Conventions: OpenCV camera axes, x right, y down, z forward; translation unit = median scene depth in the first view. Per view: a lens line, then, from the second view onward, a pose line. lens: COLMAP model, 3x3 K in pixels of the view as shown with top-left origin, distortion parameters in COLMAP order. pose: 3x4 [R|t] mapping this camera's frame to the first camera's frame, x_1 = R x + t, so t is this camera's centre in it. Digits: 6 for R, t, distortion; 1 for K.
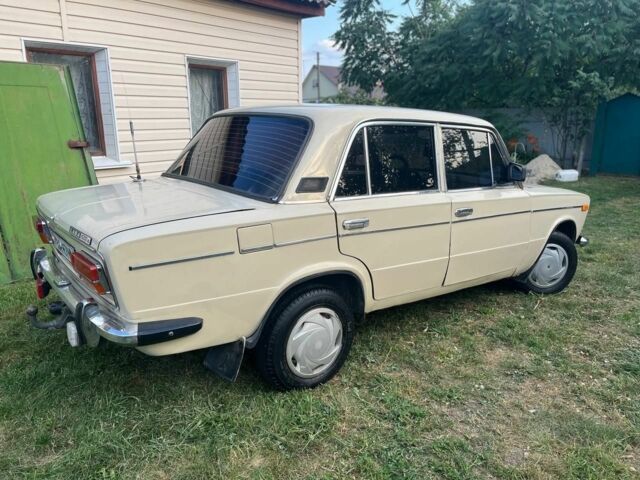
lens RADIAL K [[492.0, 0, 320.0], [0, 492.0, 240.0], [0, 0, 1]] dist [0.084849, -0.113575]
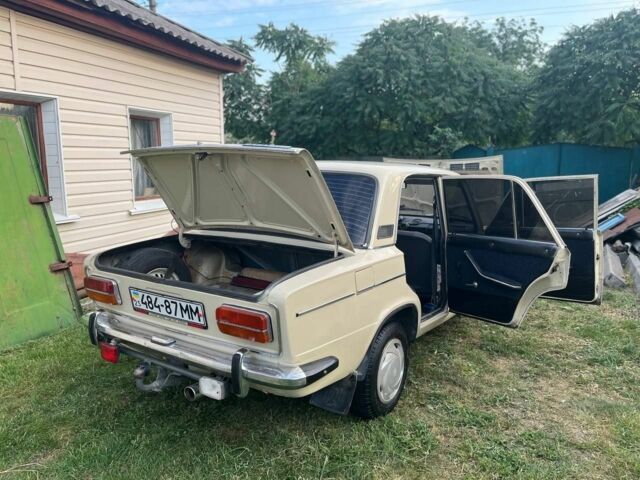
lens RADIAL K [[492.0, 0, 320.0], [0, 492.0, 240.0], [0, 0, 1]] dist [0.084849, -0.113575]
pose [[0.948580, -0.051074, 0.312390, -0.126028], [0.077248, 0.994410, -0.071986, -0.004925], [-0.306967, 0.092416, 0.947223, -0.012205]]
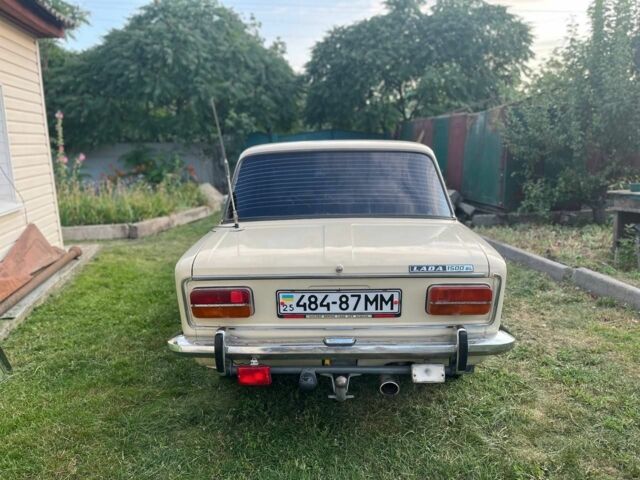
lens RADIAL K [[492.0, 0, 320.0], [0, 492.0, 240.0], [0, 0, 1]] dist [0.084849, -0.113575]
pose [[0.632530, -0.159013, 0.758038, -0.290806], [0.208212, 0.977582, 0.031329, -0.031643], [-0.746026, 0.138016, 0.651458, 0.111160]]
